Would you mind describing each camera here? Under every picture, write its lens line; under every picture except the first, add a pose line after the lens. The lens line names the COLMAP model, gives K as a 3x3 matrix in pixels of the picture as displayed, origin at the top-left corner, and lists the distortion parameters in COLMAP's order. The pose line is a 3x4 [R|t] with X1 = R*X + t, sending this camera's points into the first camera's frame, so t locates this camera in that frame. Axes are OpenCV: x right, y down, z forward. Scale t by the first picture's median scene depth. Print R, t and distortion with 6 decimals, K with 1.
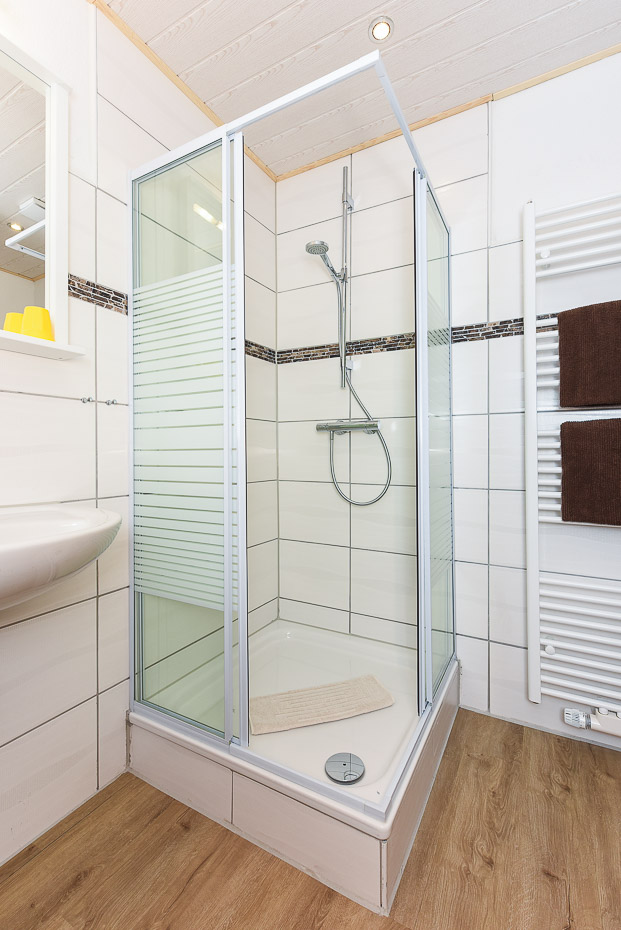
lens RADIAL K [[418.1, 0, 309.5], [0, 418.1, 445.0], [0, 0, 1]] dist [-0.000243, -0.000216]
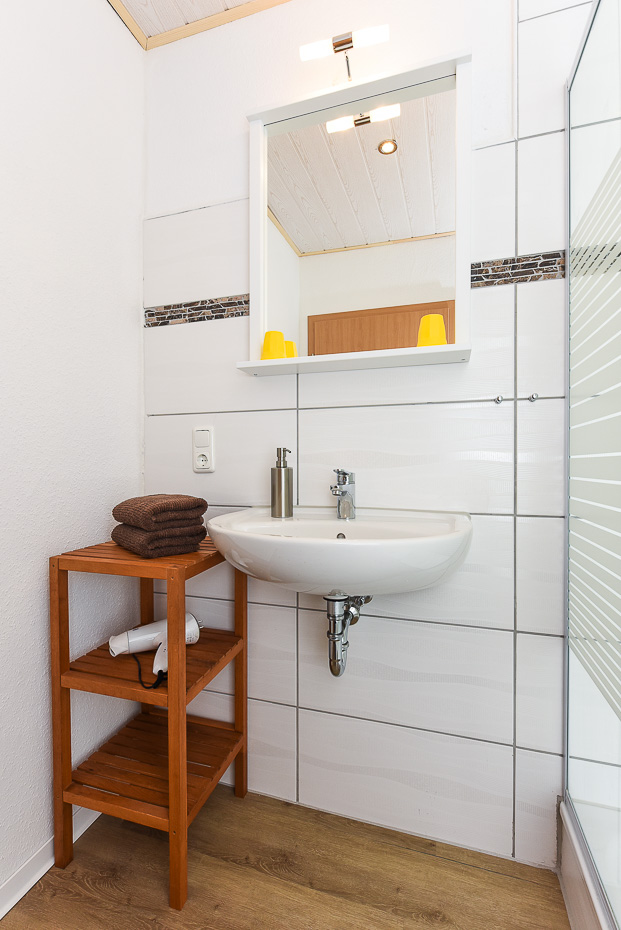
lens RADIAL K [[425.8, 0, 310.5], [0, 425.8, 465.0], [0, 0, 1]] dist [0.000496, -0.000565]
pose [[0.202096, 0.008742, -0.979327, 0.243909], [0.019391, 0.999728, 0.012926, 0.007857], [0.979174, -0.021602, 0.201872, 0.426233]]
